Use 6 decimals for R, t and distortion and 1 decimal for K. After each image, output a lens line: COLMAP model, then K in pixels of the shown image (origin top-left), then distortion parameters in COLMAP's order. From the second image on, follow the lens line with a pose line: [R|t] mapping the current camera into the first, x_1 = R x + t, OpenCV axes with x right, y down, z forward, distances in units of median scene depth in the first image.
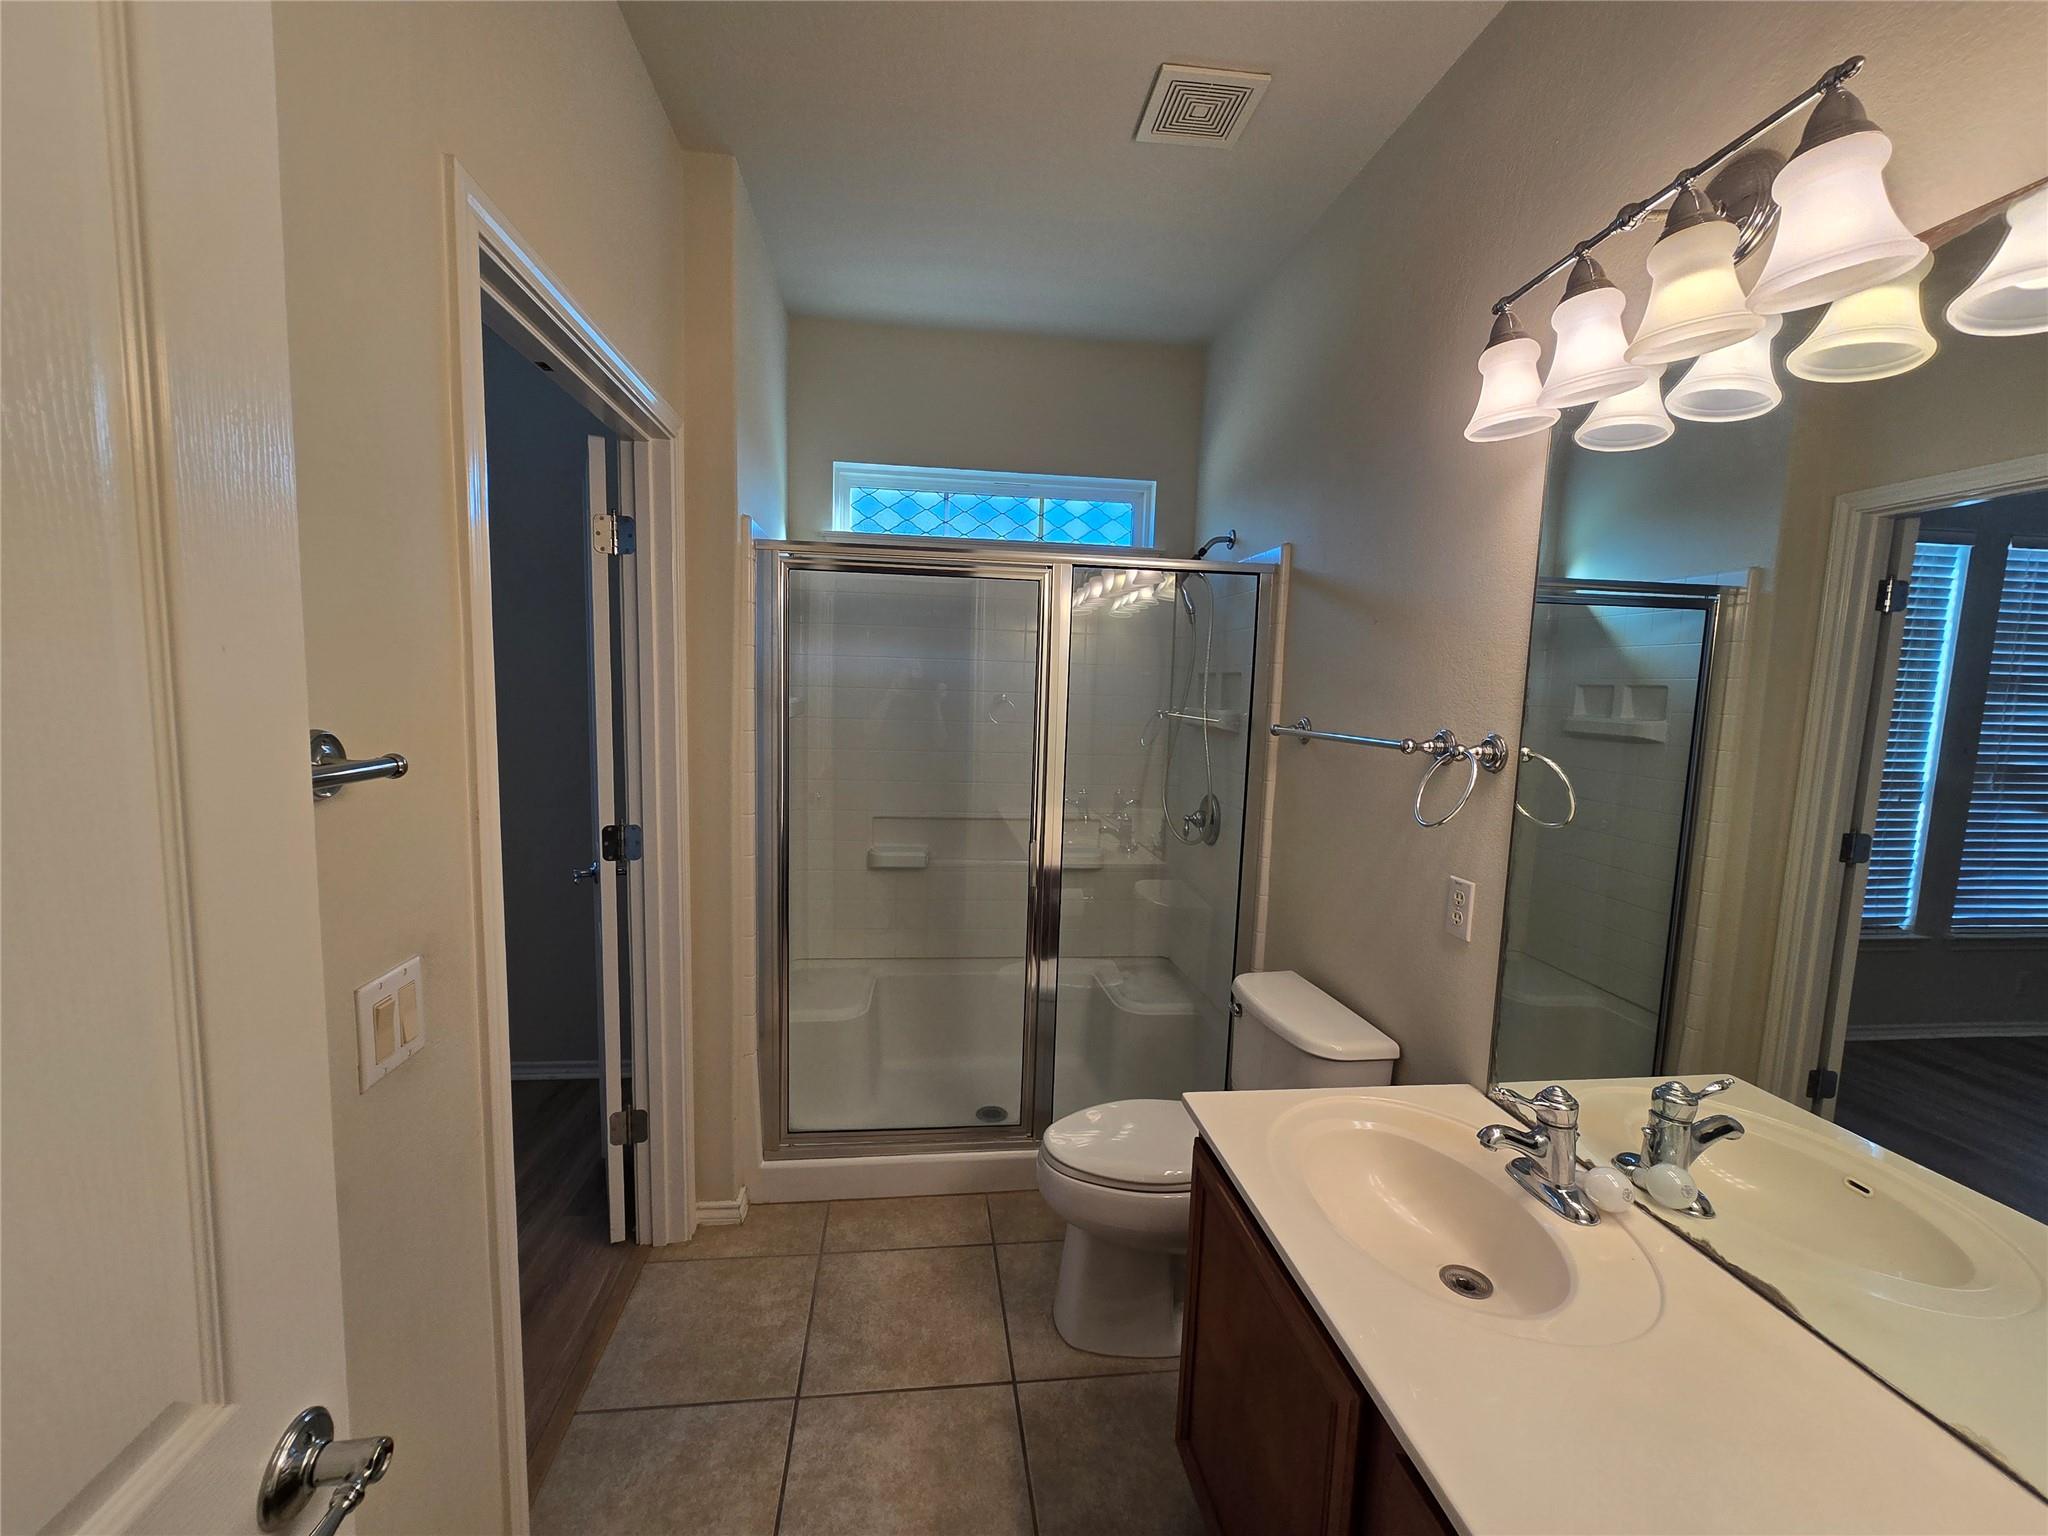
lens RADIAL K [[836.6, 0, 1010.9], [0, 836.6, 770.5], [0, 0, 1]] dist [-0.006082, 0.002438]
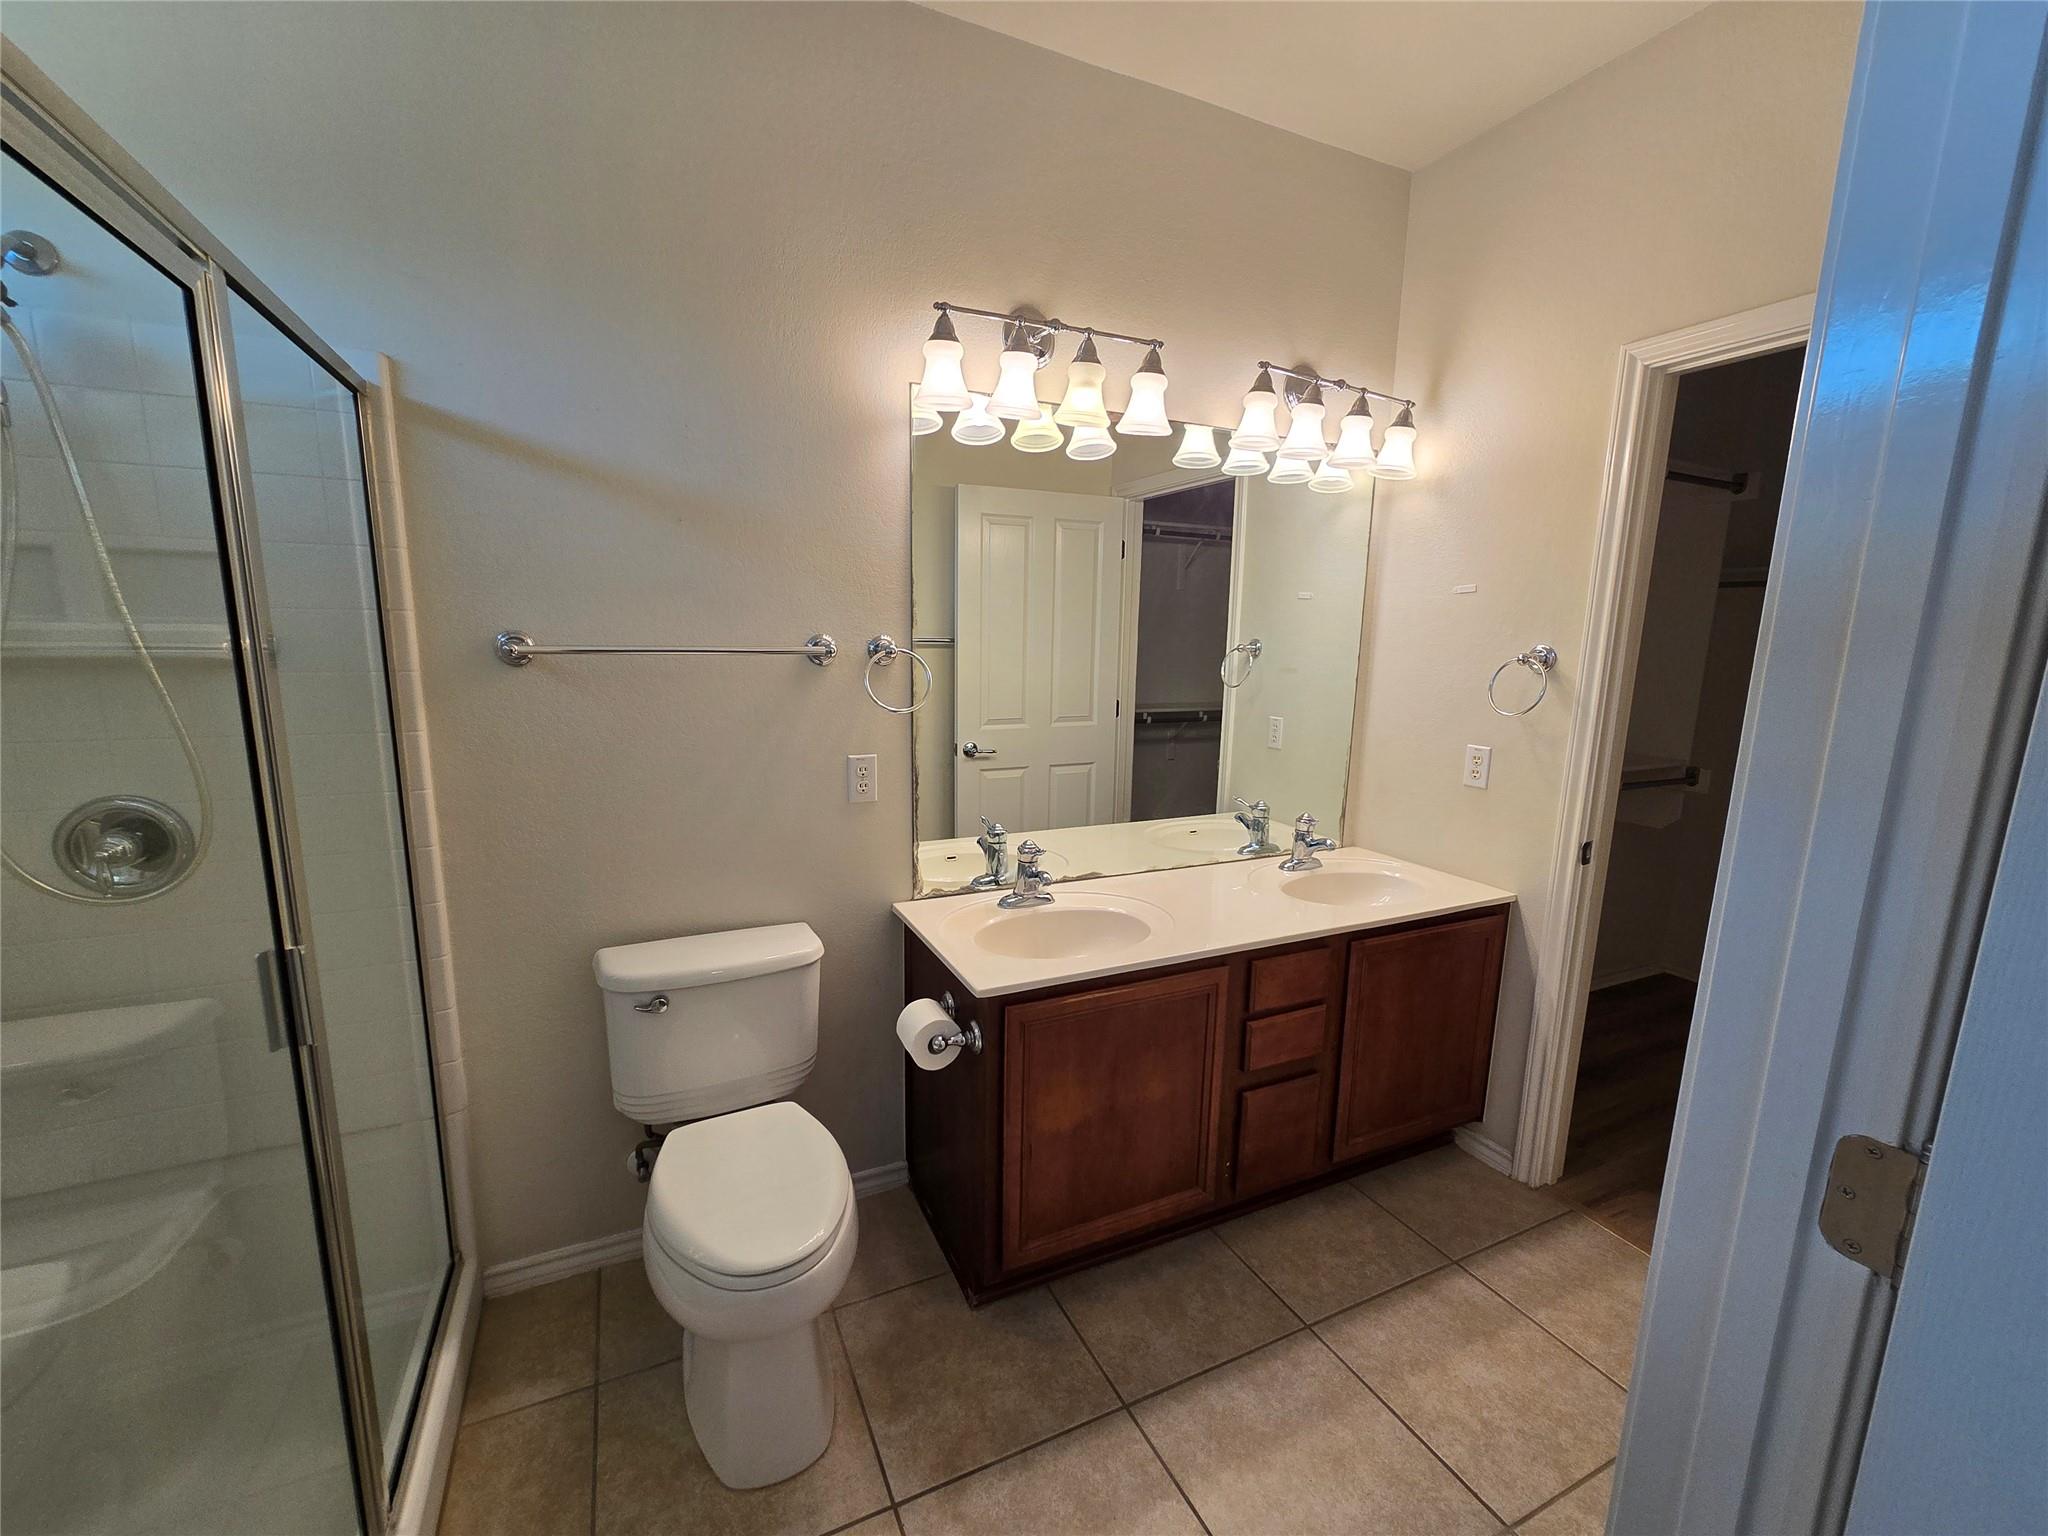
lens RADIAL K [[836.6, 0, 1011.3], [0, 836.6, 780.6], [0, 0, 1]] dist [-0.006082, 0.002438]
pose [[-0.303980, -0.196284, 0.932239, -0.677500], [0.073892, 0.970739, 0.228484, -0.097724], [-0.949808, 0.138340, -0.280581, 1.118513]]
